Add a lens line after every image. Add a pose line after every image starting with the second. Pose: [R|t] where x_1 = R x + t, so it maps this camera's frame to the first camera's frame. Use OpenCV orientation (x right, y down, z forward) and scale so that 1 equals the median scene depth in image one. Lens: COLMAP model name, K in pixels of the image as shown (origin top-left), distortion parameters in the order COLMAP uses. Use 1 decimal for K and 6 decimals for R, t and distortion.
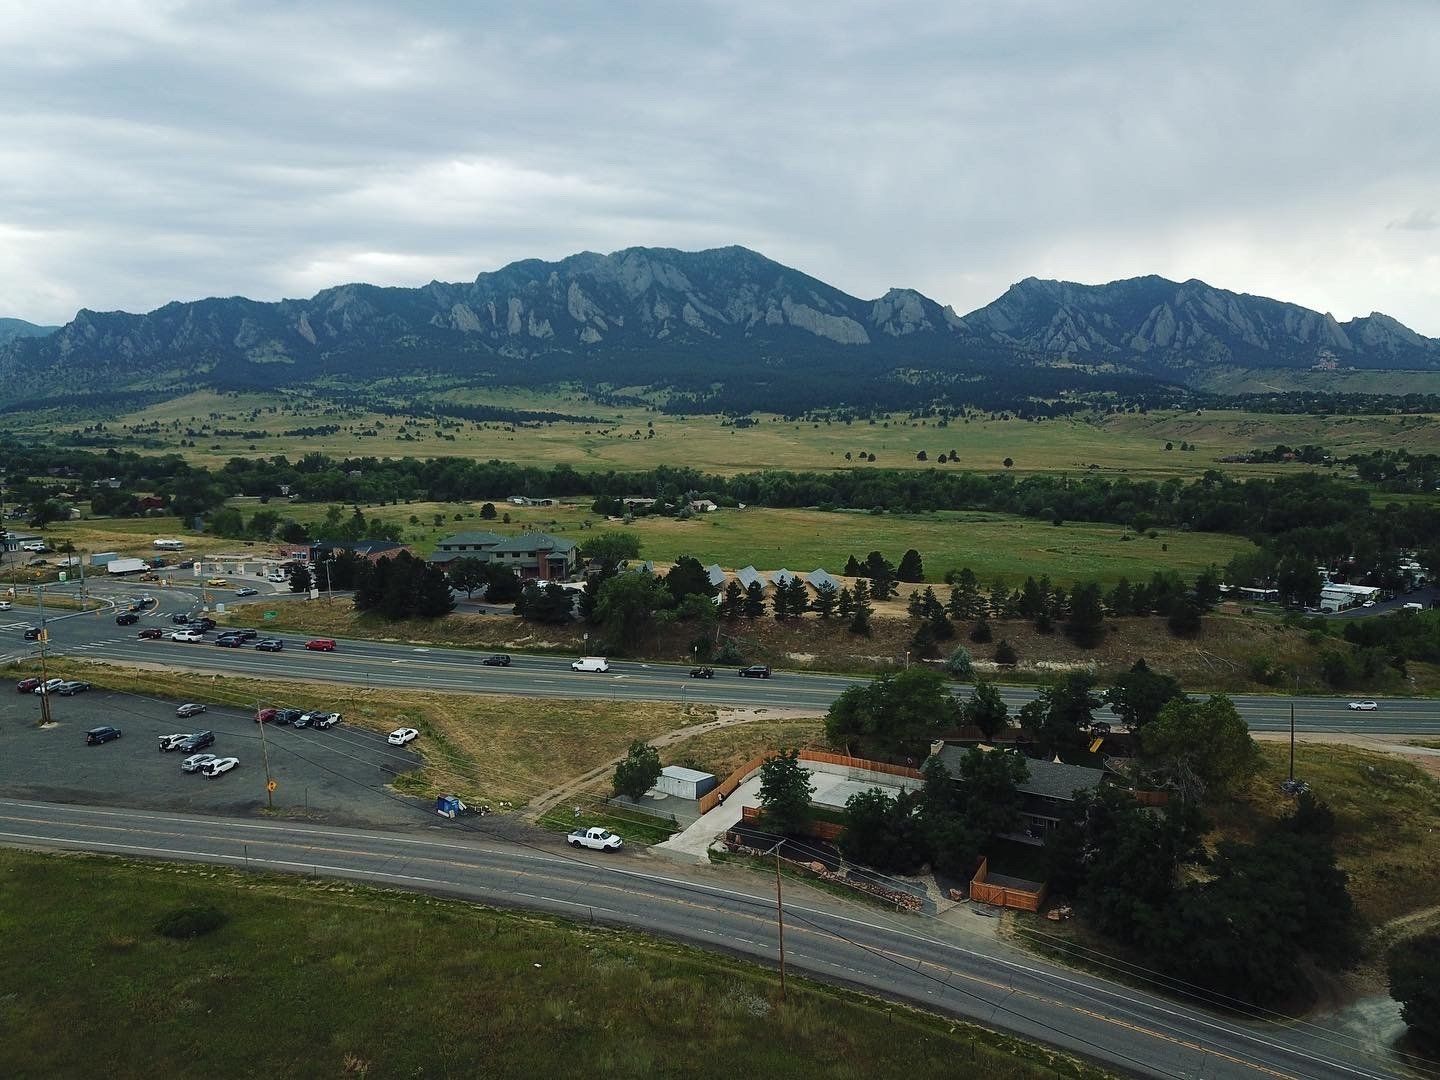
lens RADIAL K [[1109.0, 0, 704.4], [0, 1109.0, 540.2], [0, 0, 1]] dist [-0.001341, 0.009841]
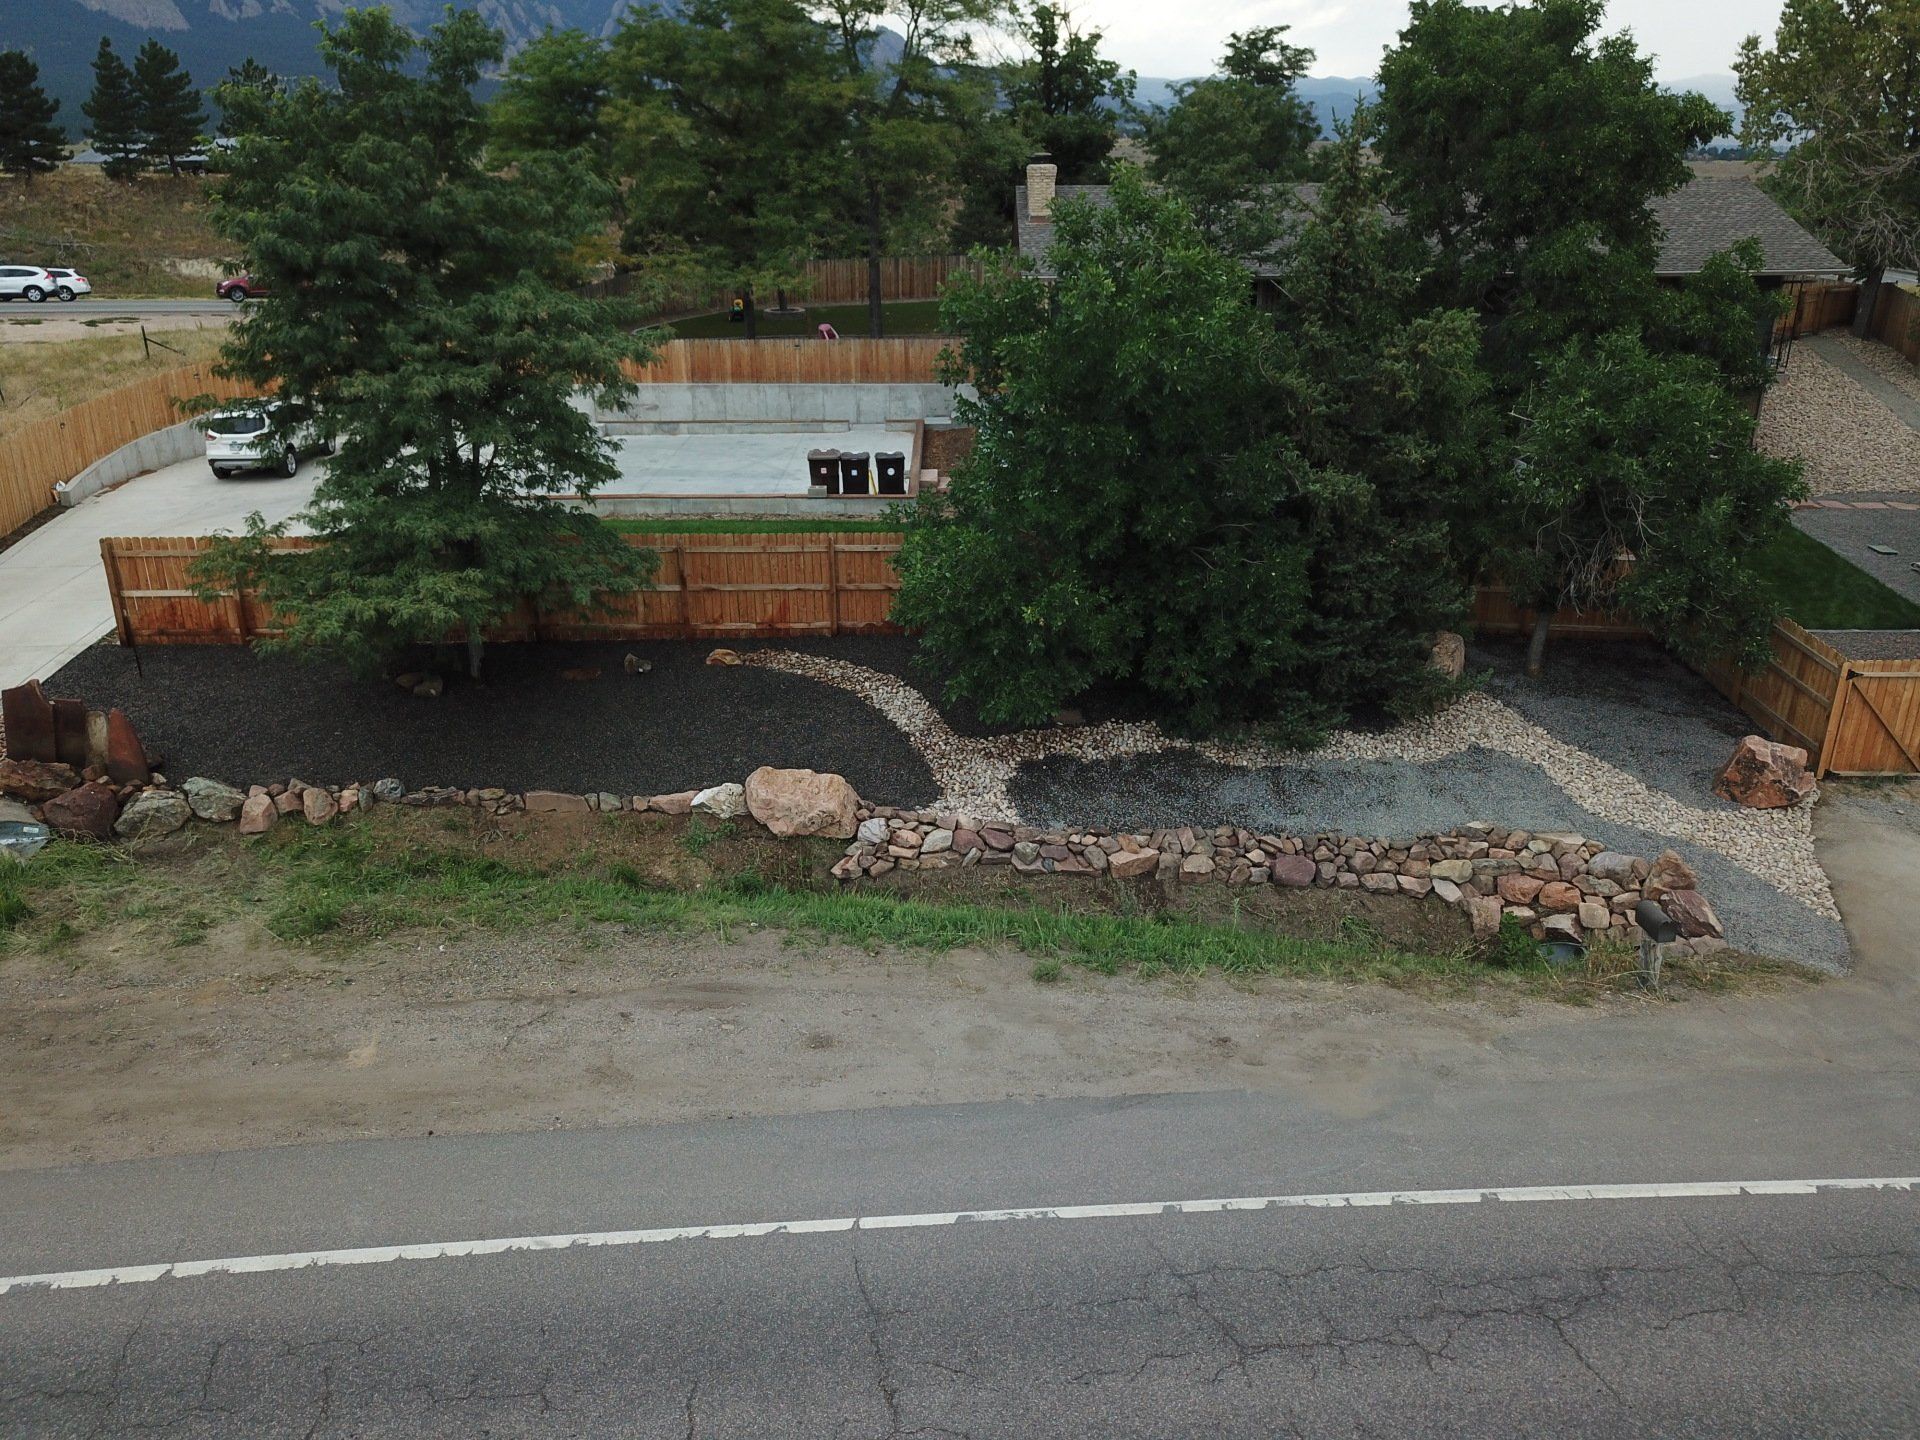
lens RADIAL K [[1488.6, 0, 941.1], [0, 1488.6, 723.7], [0, 0, 1]] dist [-0.008202, 0.013232]
pose [[0.836494, -0.185484, 0.515629, 0.004749], [0.055281, 0.964734, 0.257357, 0.049145], [-0.545181, -0.186773, 0.817248, 0.173328]]
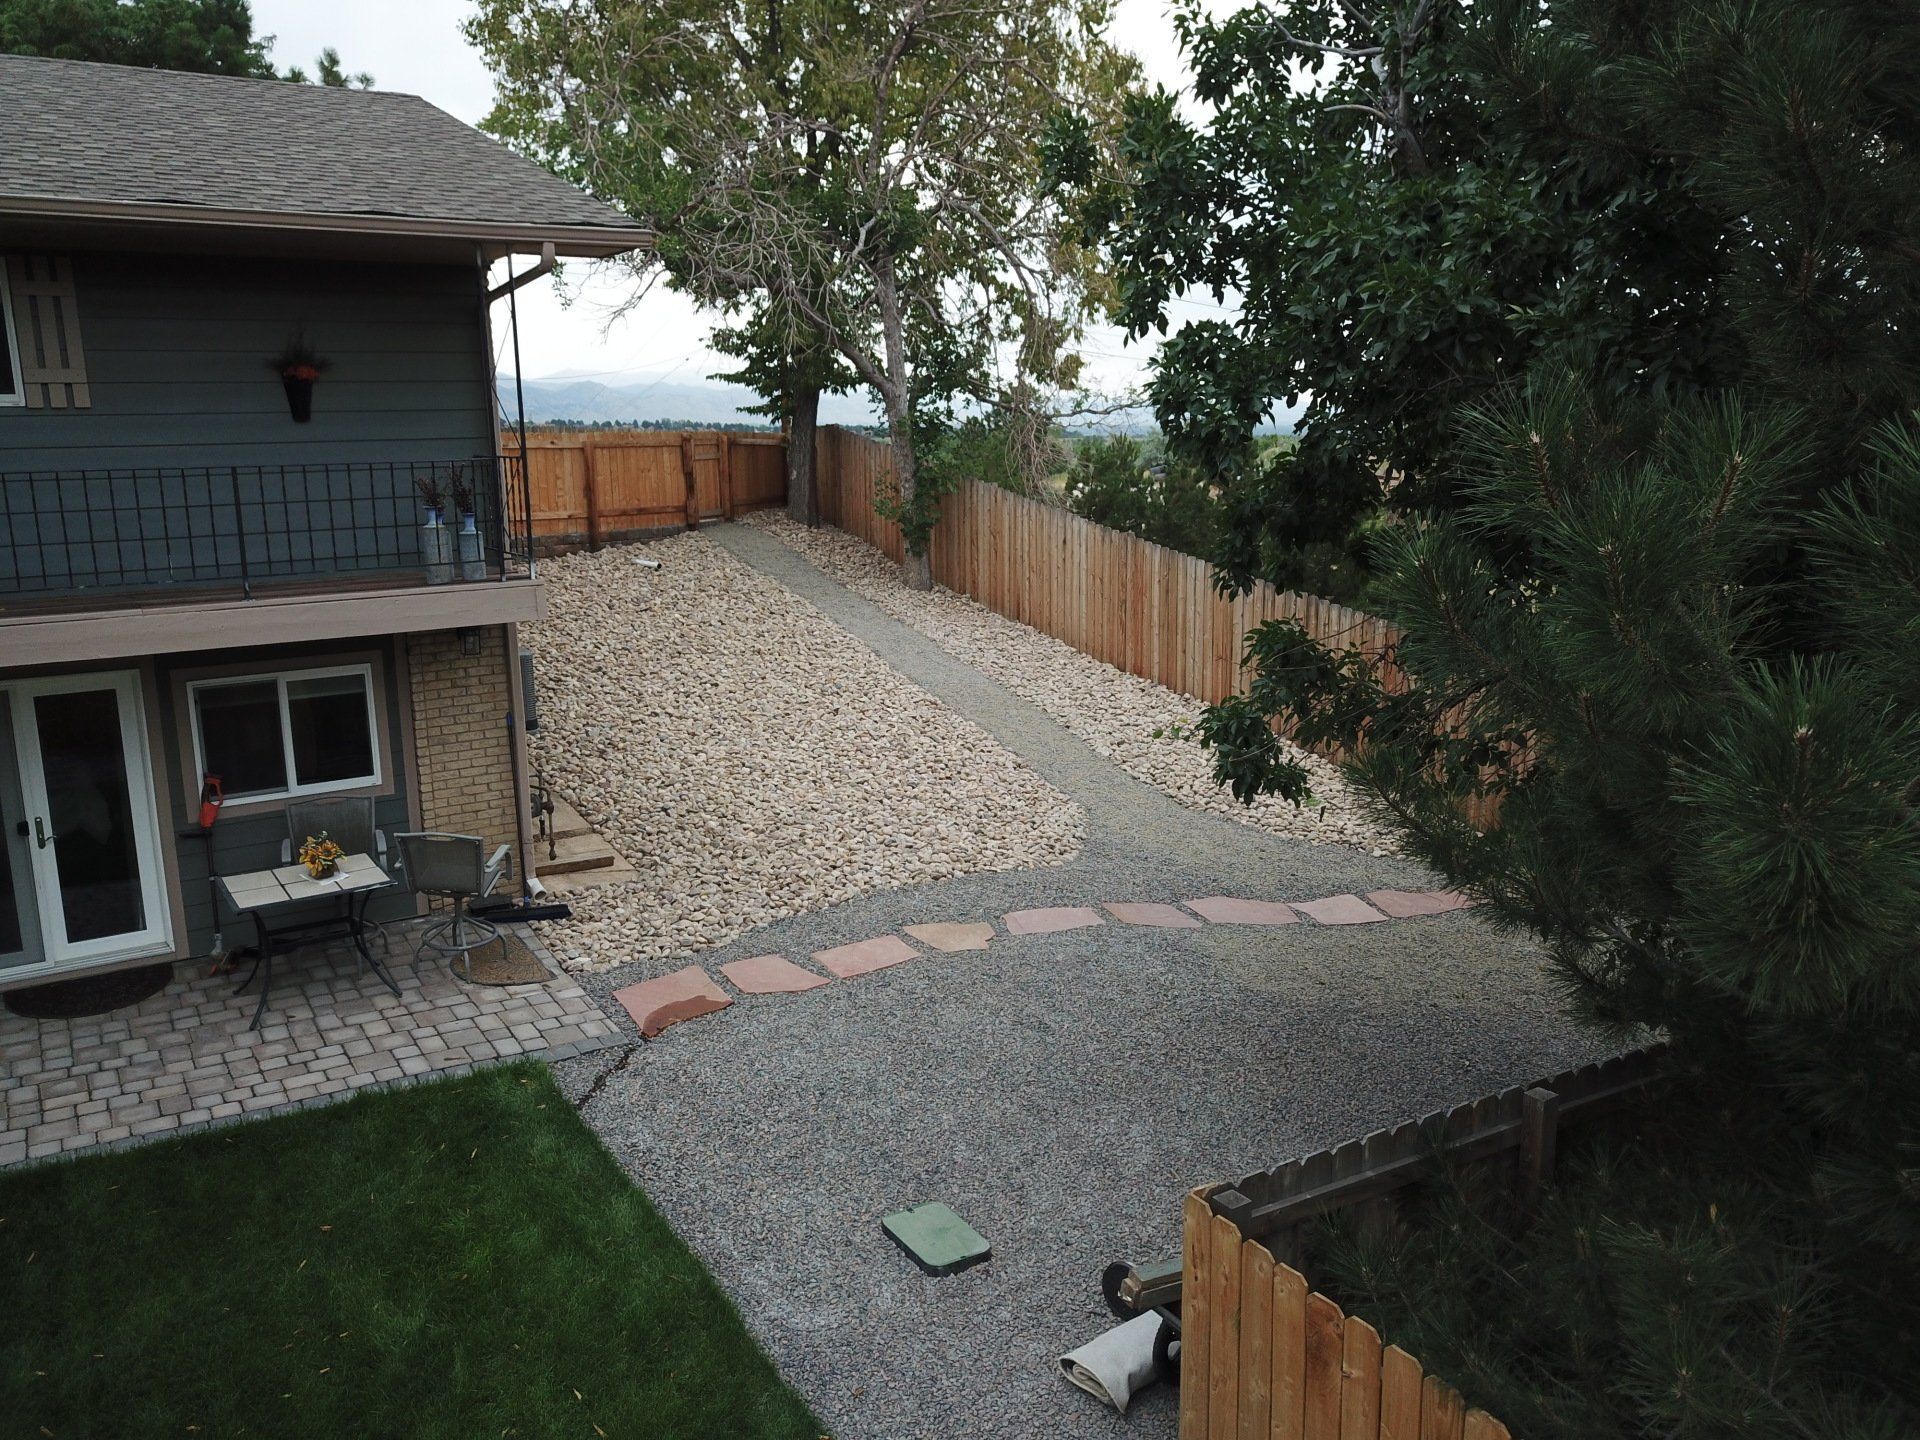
lens RADIAL K [[1483.8, 0, 960.0], [0, 1483.8, 720.0], [0, 0, 1]] dist [-0.003222, -0.001582]
pose [[0.373910, -0.168104, 0.912103, 0.054980], [0.108821, 0.984596, 0.136854, 0.052844], [-0.921059, 0.048084, 0.386443, 0.196179]]
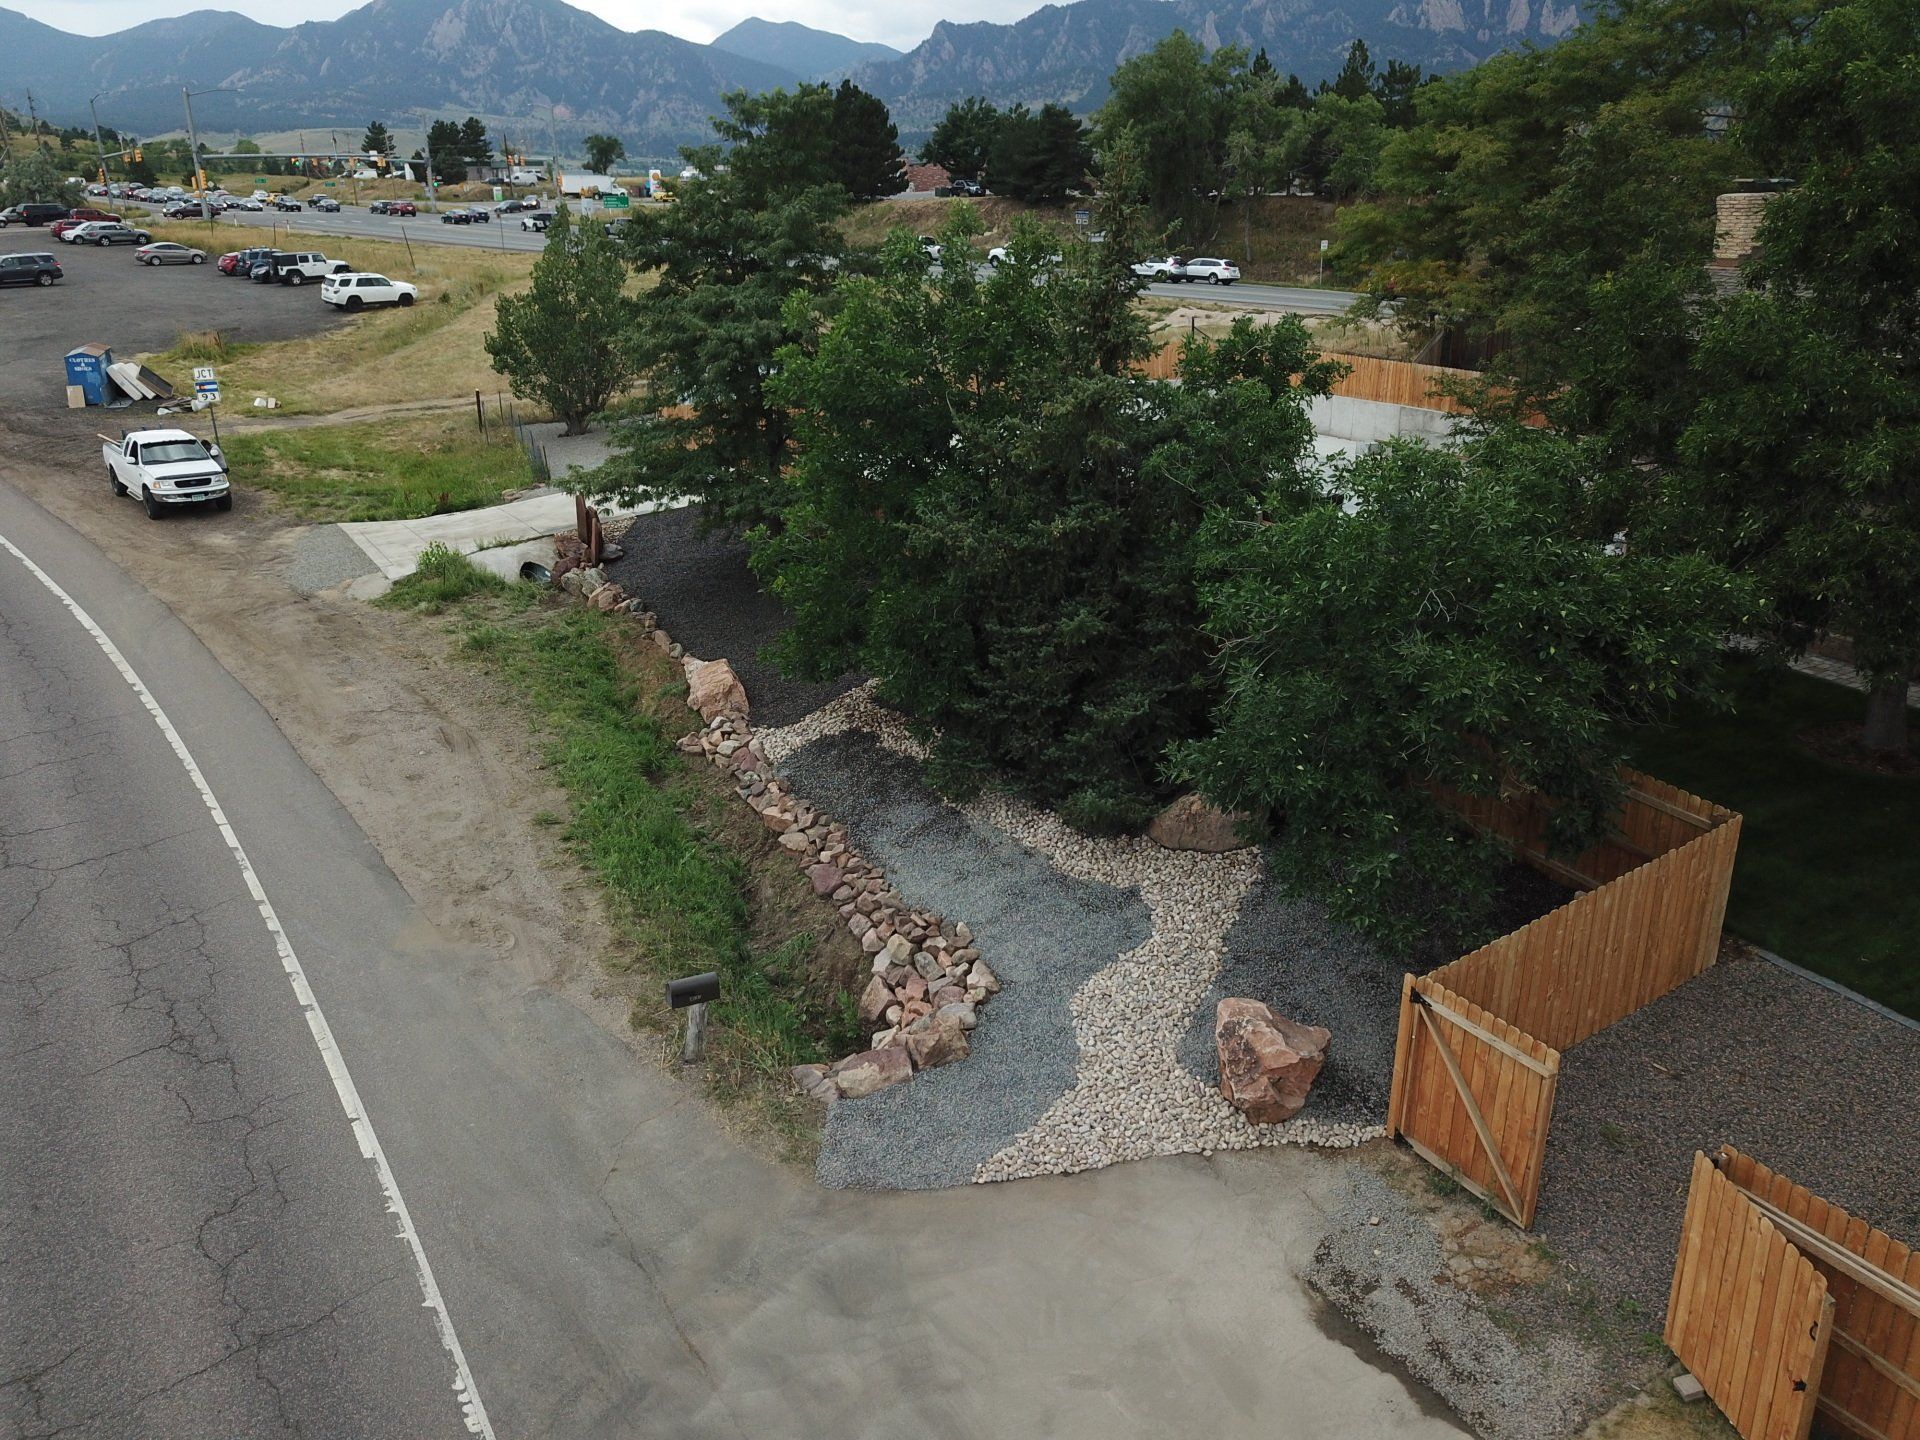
lens RADIAL K [[1478.7, 0, 939.3], [0, 1478.7, 720.2], [0, 0, 1]] dist [-0.001341, 0.009841]
pose [[0.869749, 0.174812, -0.461495, 0.050564], [-0.060529, 0.965885, 0.251798, 0.049232], [0.489769, -0.191067, 0.850658, 0.168476]]
